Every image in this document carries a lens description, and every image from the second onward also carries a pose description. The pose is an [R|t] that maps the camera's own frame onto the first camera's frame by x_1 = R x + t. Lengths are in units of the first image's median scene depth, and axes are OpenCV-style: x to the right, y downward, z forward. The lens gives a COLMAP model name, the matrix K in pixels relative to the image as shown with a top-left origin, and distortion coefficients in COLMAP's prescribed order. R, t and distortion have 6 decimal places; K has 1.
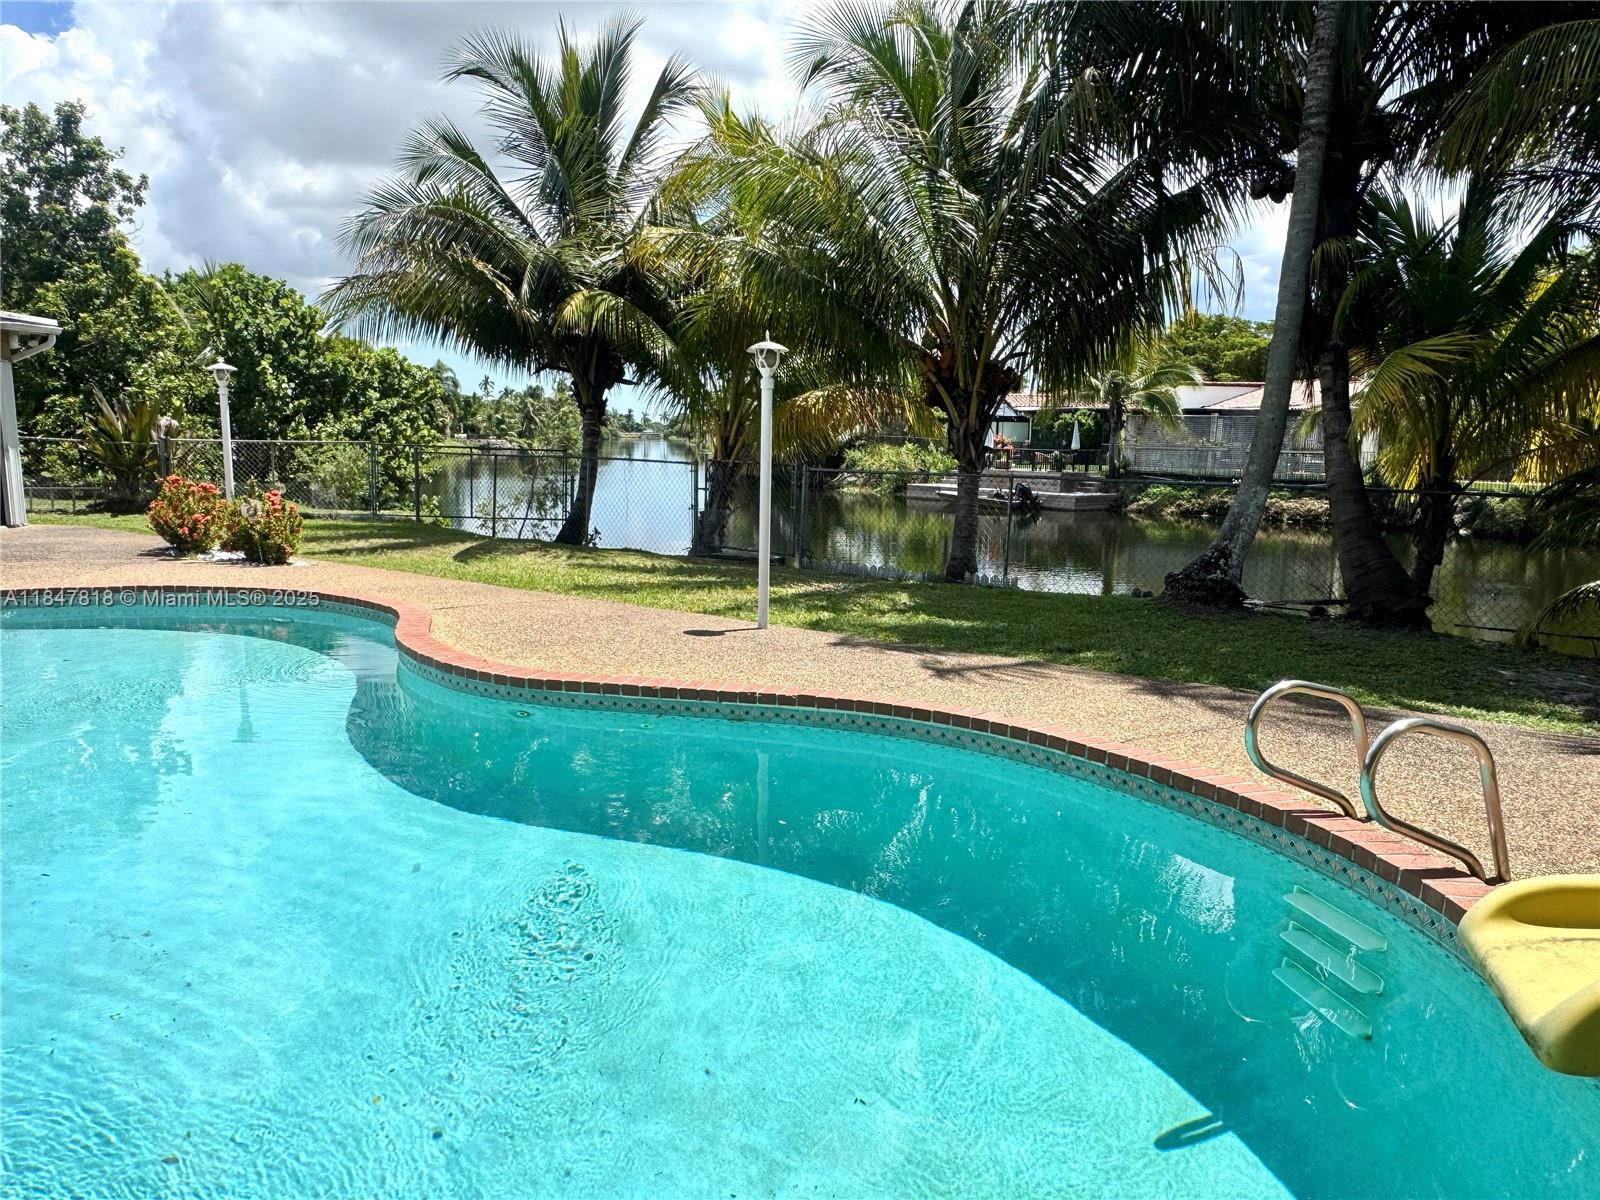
lens RADIAL K [[1086.5, 0, 800.0], [0, 1086.5, 600.0], [0, 0, 1]] dist [-0.006302, -0.000662]
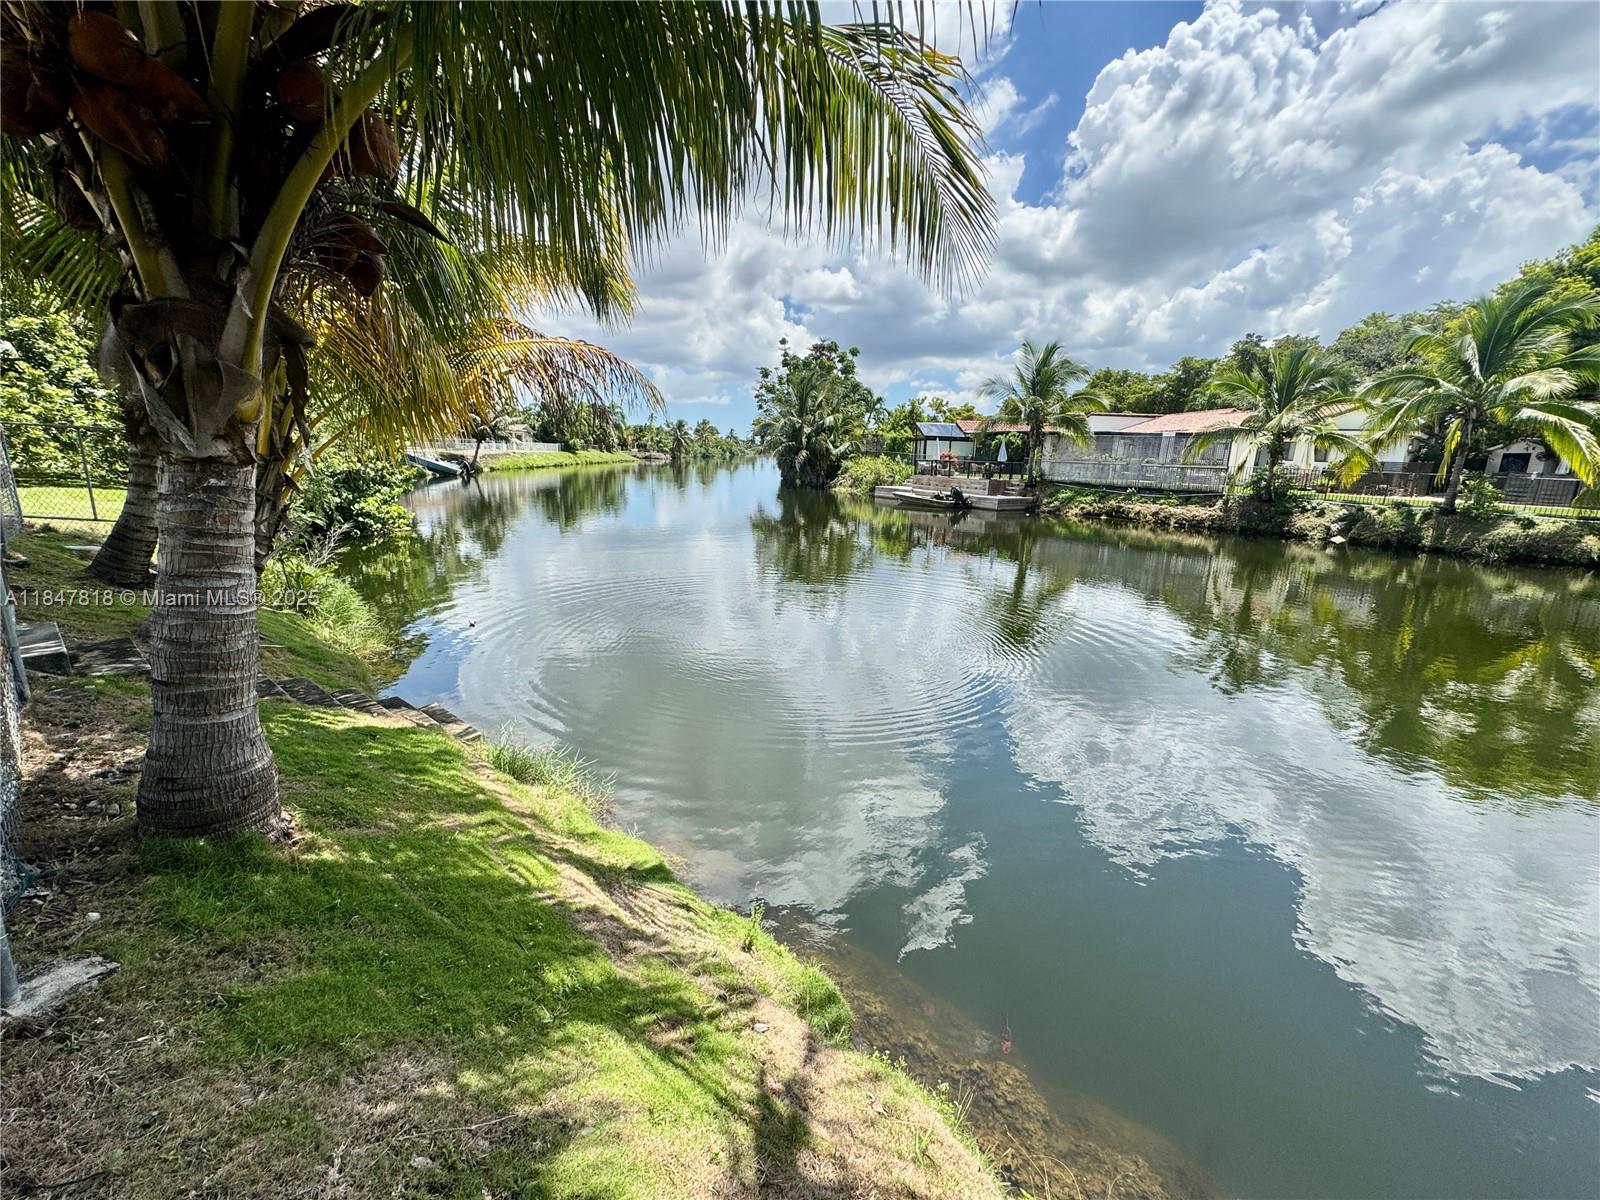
lens RADIAL K [[641.7, 0, 800.0], [0, 641.7, 600.0], [0, 0, 1]] dist [0.001577, -0.000214]
pose [[0.995934, 0.037210, -0.082046, 0.083738], [-0.031200, 0.996818, 0.073352, -0.024156], [0.084514, -0.070494, 0.993926, 0.214841]]
